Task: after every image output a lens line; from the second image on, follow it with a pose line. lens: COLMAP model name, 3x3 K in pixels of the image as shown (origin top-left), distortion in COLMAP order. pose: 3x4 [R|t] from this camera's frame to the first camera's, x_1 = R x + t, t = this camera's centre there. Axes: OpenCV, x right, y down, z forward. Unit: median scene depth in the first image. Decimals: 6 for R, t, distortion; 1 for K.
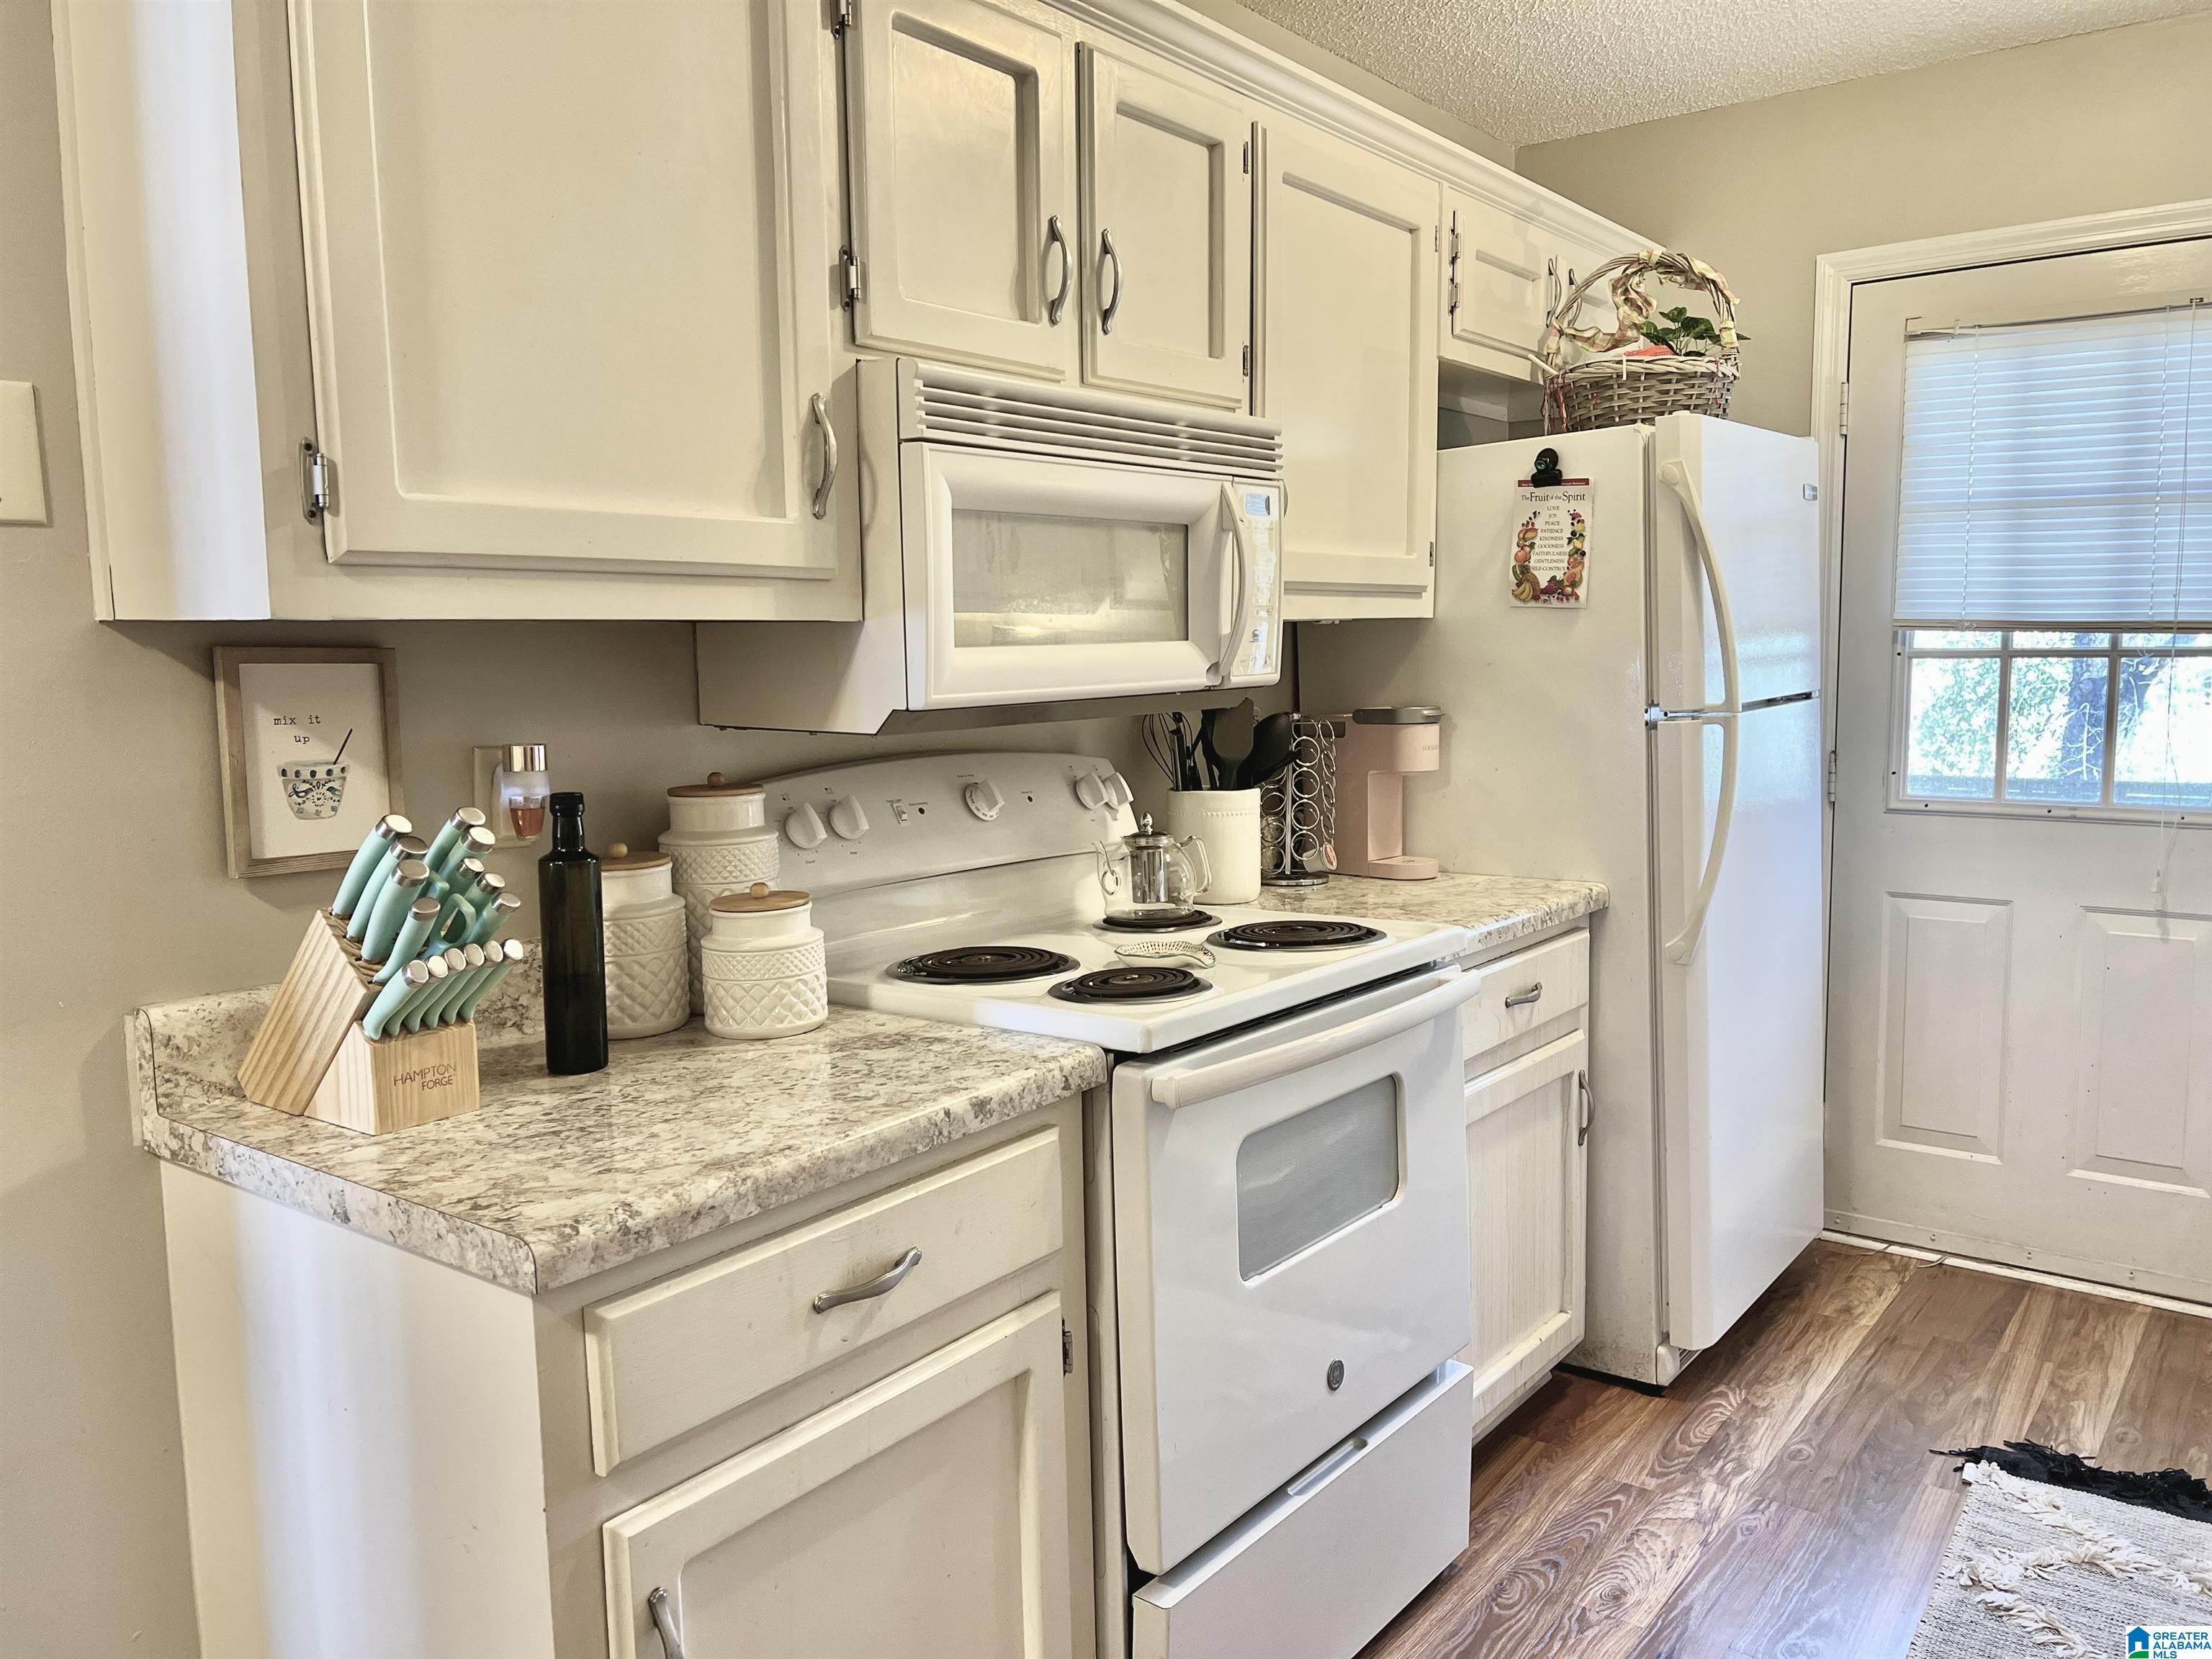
lens RADIAL K [[1685.8, 0, 1106.0], [0, 1685.8, 829.5], [0, 0, 1]] dist [0.048908, -0.055502]
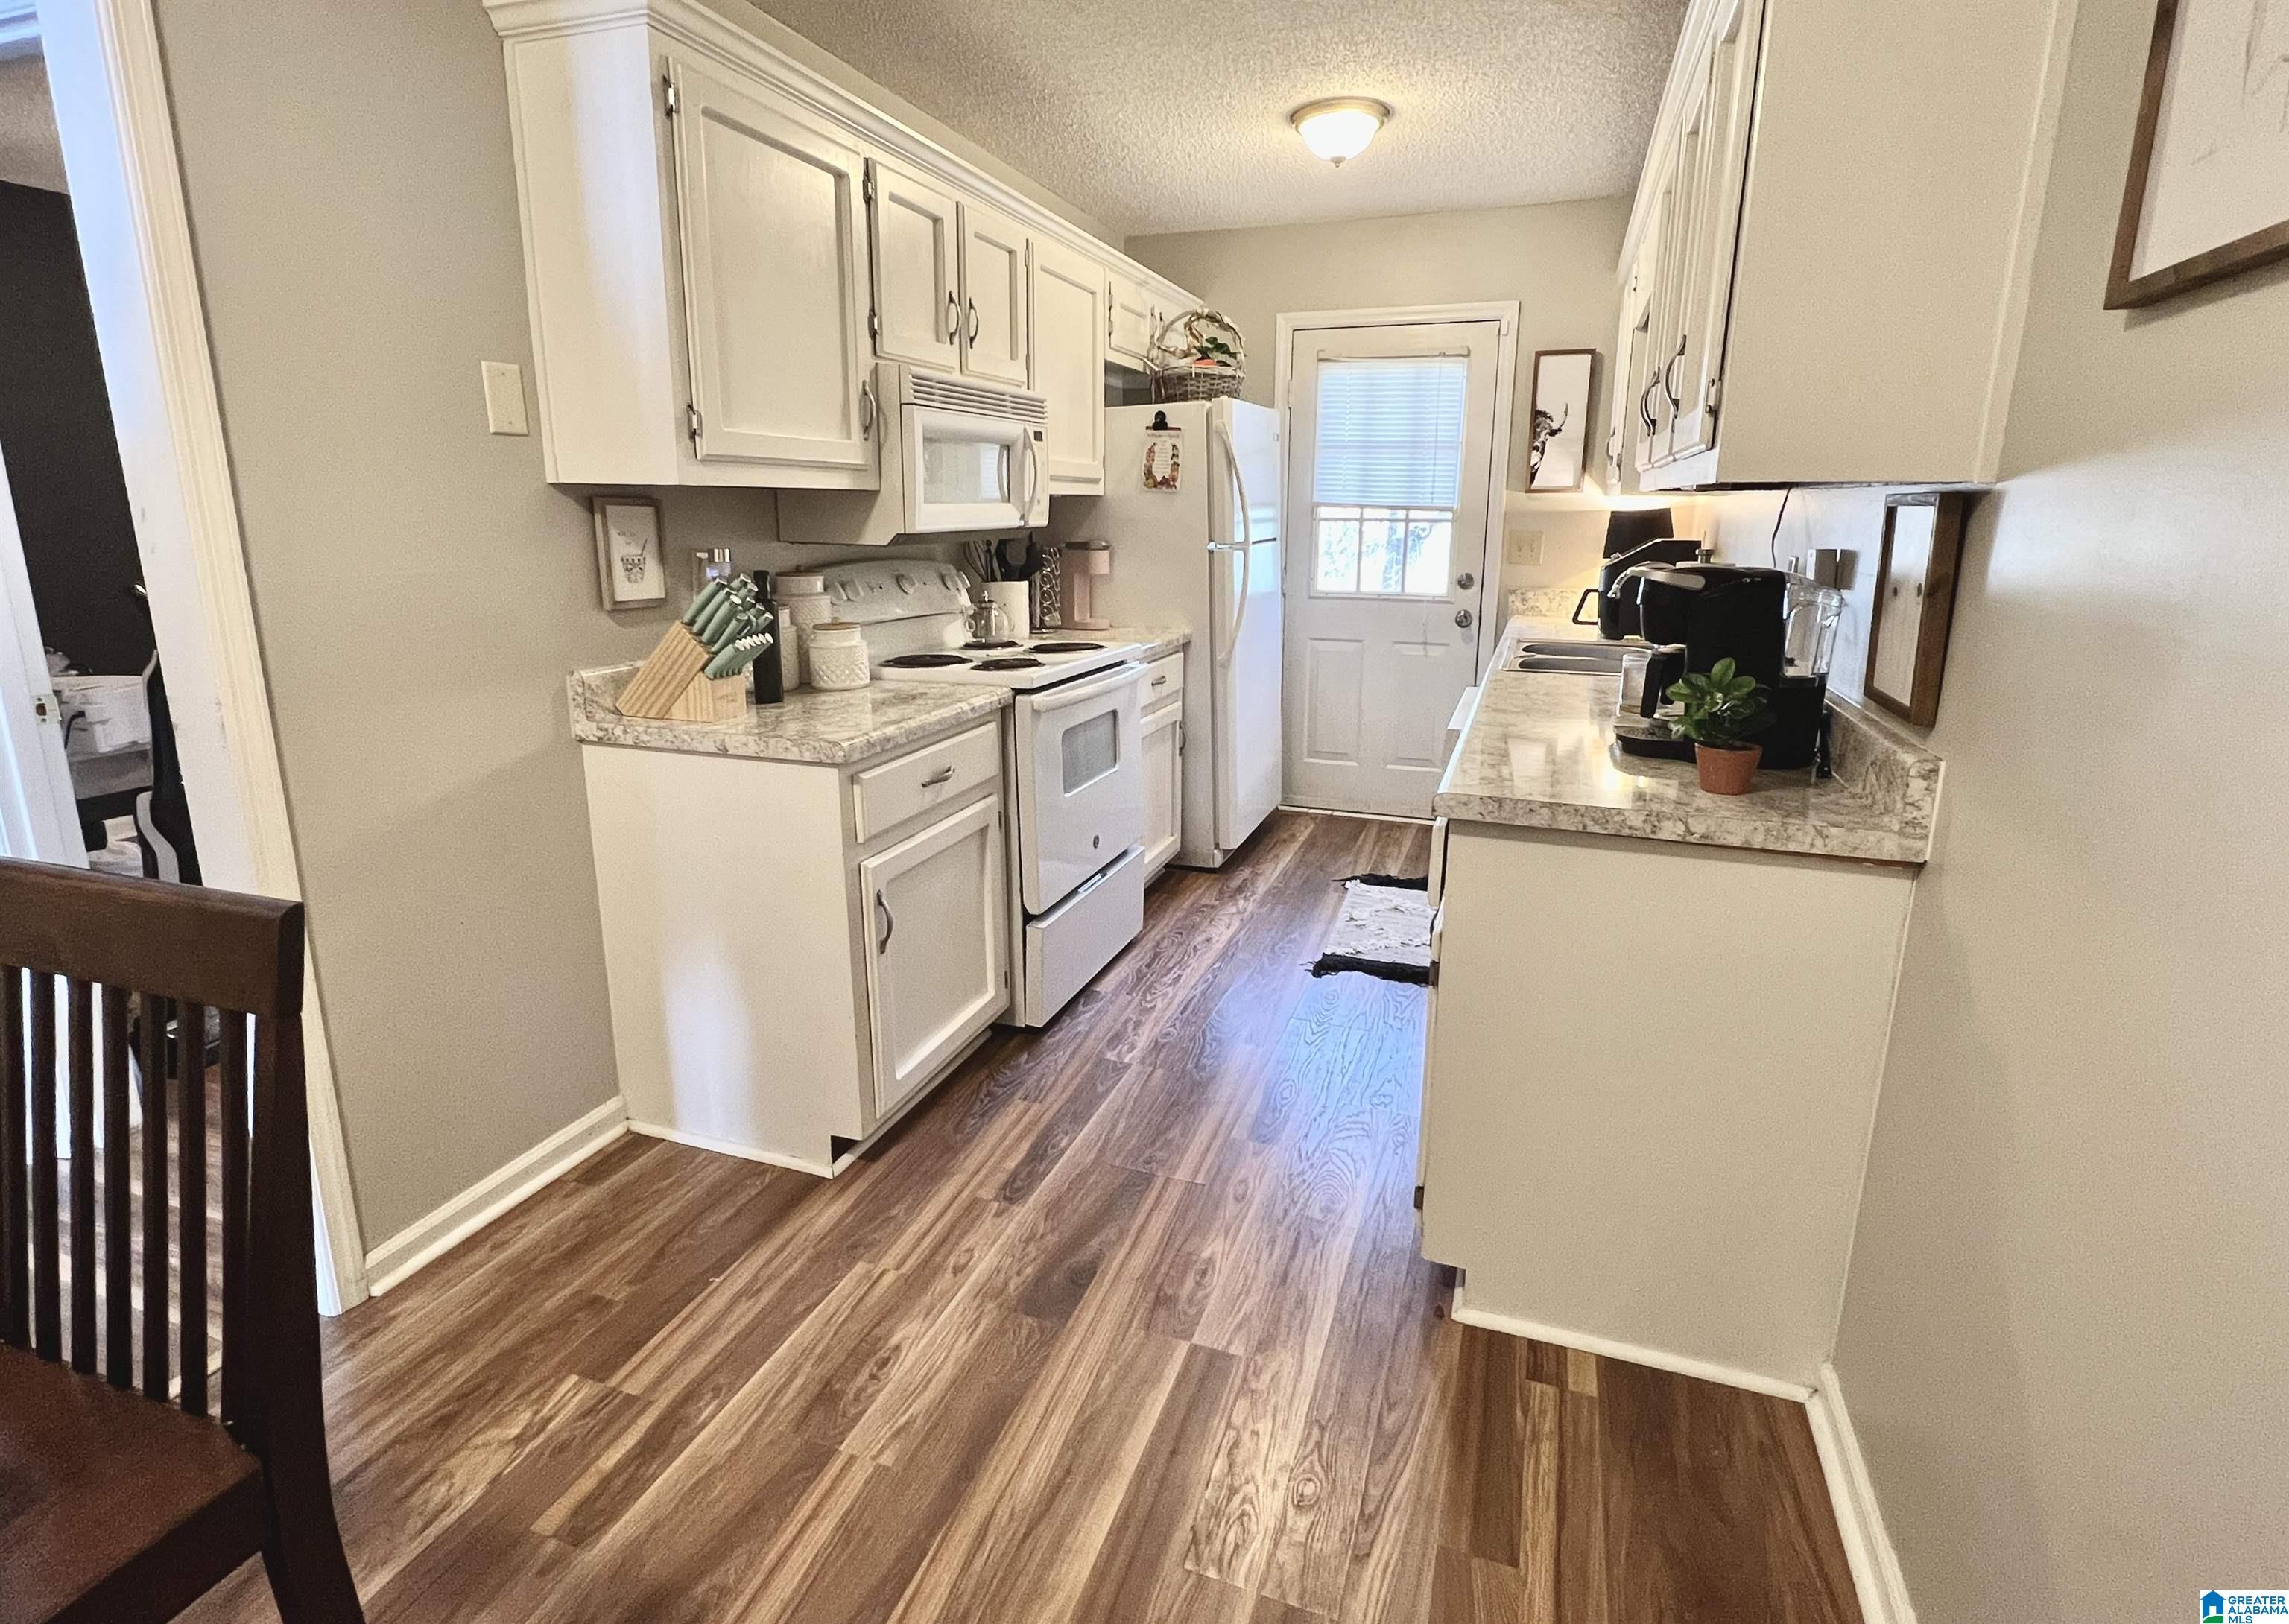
lens RADIAL K [[1119.5, 0, 1149.7], [0, 1119.5, 756.0], [0, 0, 1]] dist [0.001022, -0.000022]
pose [[0.952424, -0.046893, 0.301146, -0.200225], [0.015010, 0.994111, 0.107326, 0.045832], [-0.304406, -0.097700, 0.947519, -0.343607]]
